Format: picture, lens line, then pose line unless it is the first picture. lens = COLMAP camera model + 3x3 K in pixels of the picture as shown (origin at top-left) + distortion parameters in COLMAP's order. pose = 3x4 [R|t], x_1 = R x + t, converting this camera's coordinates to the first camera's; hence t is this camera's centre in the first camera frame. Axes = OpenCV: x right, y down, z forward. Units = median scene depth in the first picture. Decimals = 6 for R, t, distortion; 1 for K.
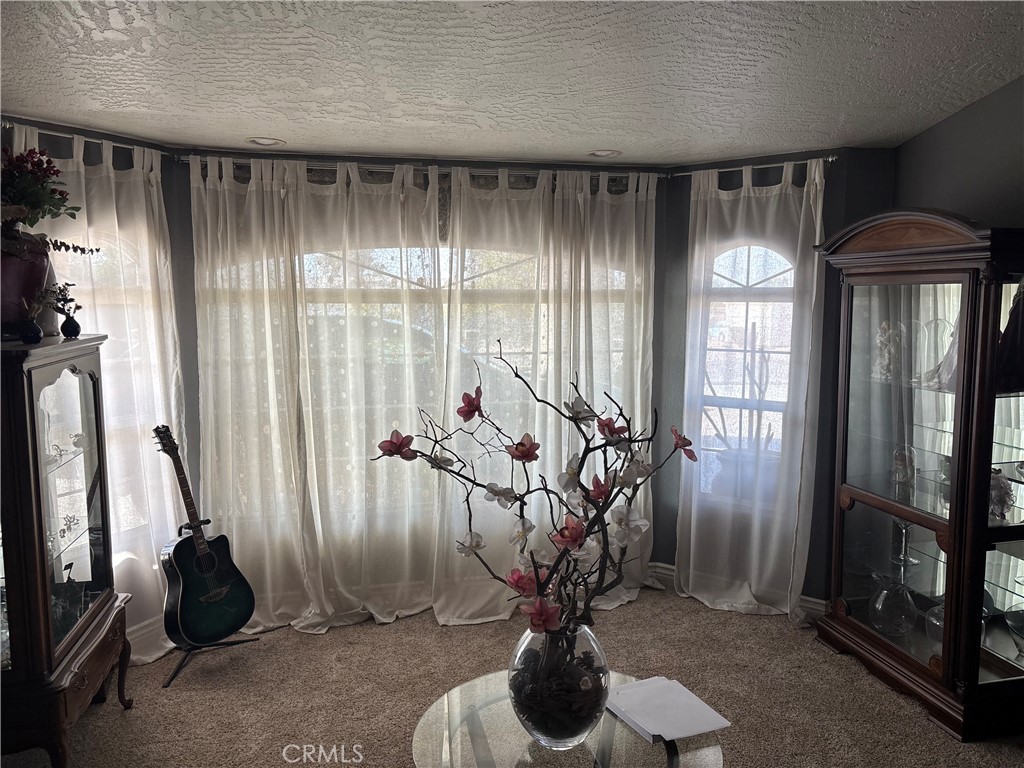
lens RADIAL K [[770.2, 0, 513.4], [0, 770.2, 381.2], [0, 0, 1]] dist [0.052199, -0.050721]
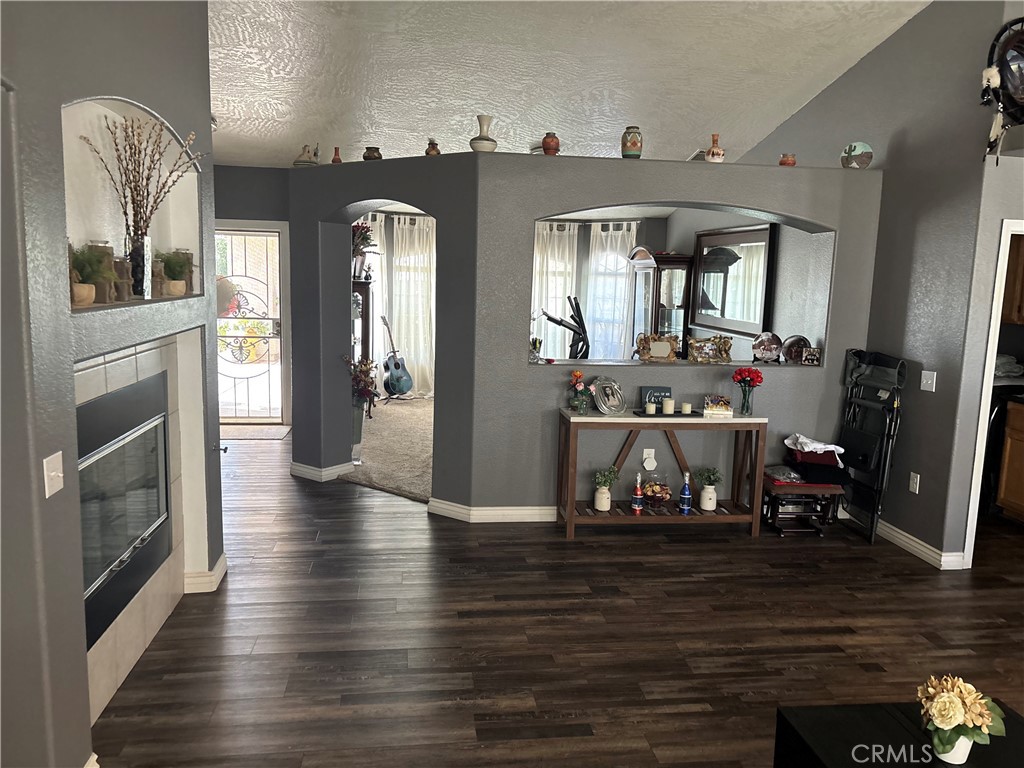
lens RADIAL K [[770.2, 0, 512.5], [0, 770.2, 386.5], [0, 0, 1]] dist [0.052199, -0.050721]
pose [[0.994651, 0.042369, -0.094204, 0.241059], [-0.039349, 0.998657, 0.033692, 0.177000], [0.095505, -0.029805, 0.994983, -1.503550]]
